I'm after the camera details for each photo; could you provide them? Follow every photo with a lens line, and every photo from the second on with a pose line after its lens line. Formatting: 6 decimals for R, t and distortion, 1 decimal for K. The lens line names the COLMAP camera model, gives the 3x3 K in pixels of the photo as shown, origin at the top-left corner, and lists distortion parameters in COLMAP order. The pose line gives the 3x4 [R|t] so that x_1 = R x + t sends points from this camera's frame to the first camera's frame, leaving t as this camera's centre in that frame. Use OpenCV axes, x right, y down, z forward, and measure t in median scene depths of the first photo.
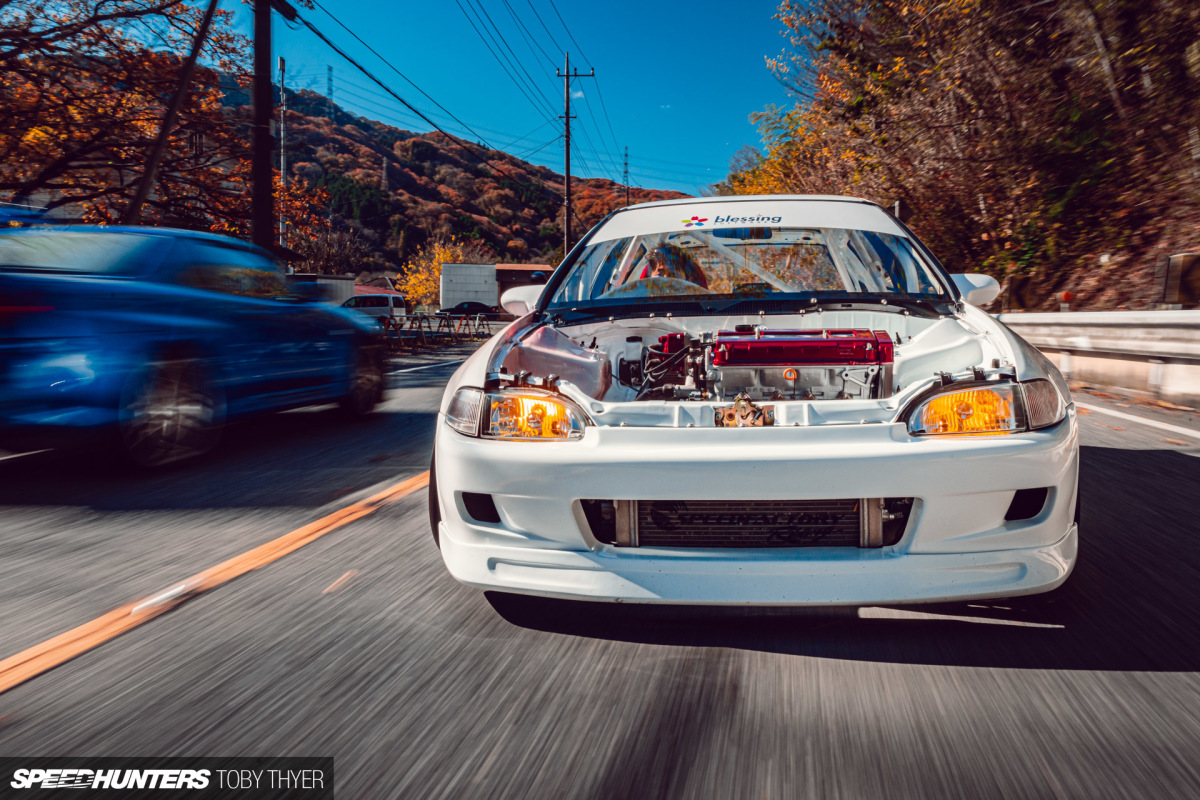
lens RADIAL K [[1080.6, 0, 622.9], [0, 1080.6, 359.5], [0, 0, 1]] dist [-0.002343, -0.005711]
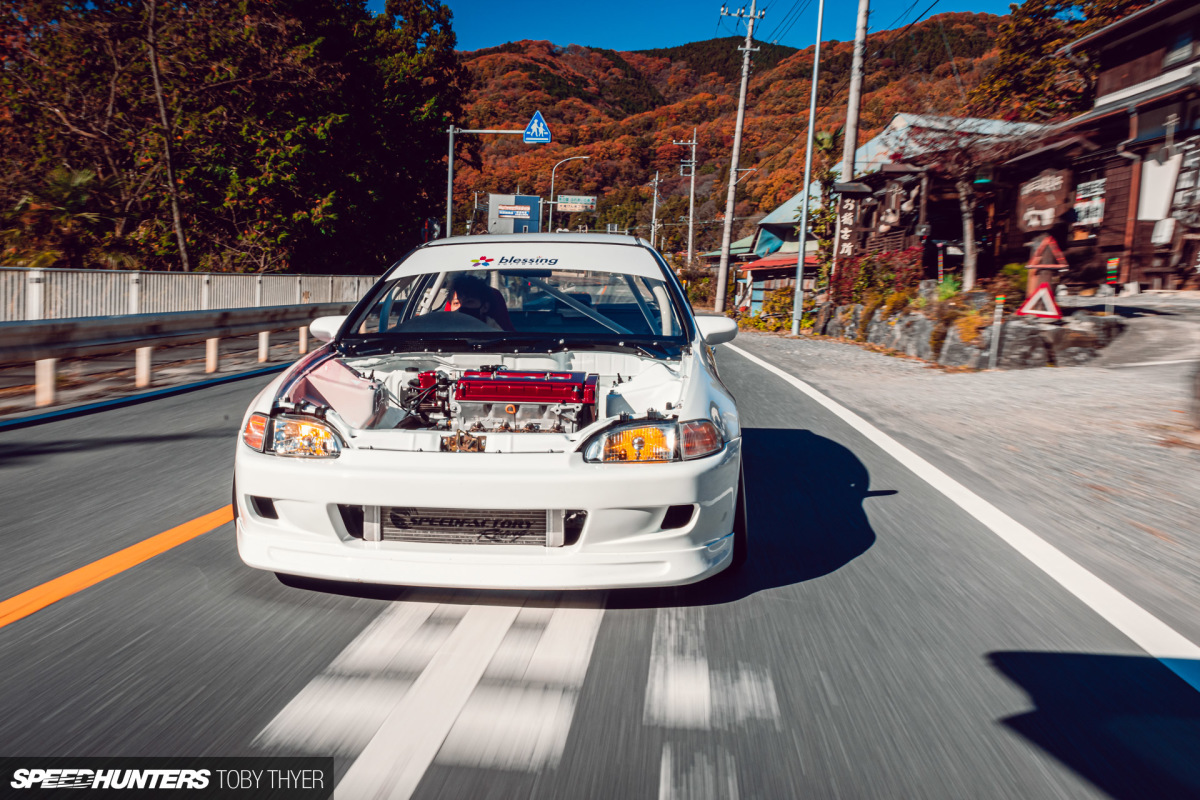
lens RADIAL K [[1245.4, 0, 521.6], [0, 1245.4, 394.2], [0, 0, 1]] dist [-0.045497, 0.000000]
pose [[0.999573, 0.026016, -0.013291, 0.185777], [-0.025363, 0.998568, 0.047096, -0.073206], [0.014497, -0.046738, 0.998802, -0.454011]]
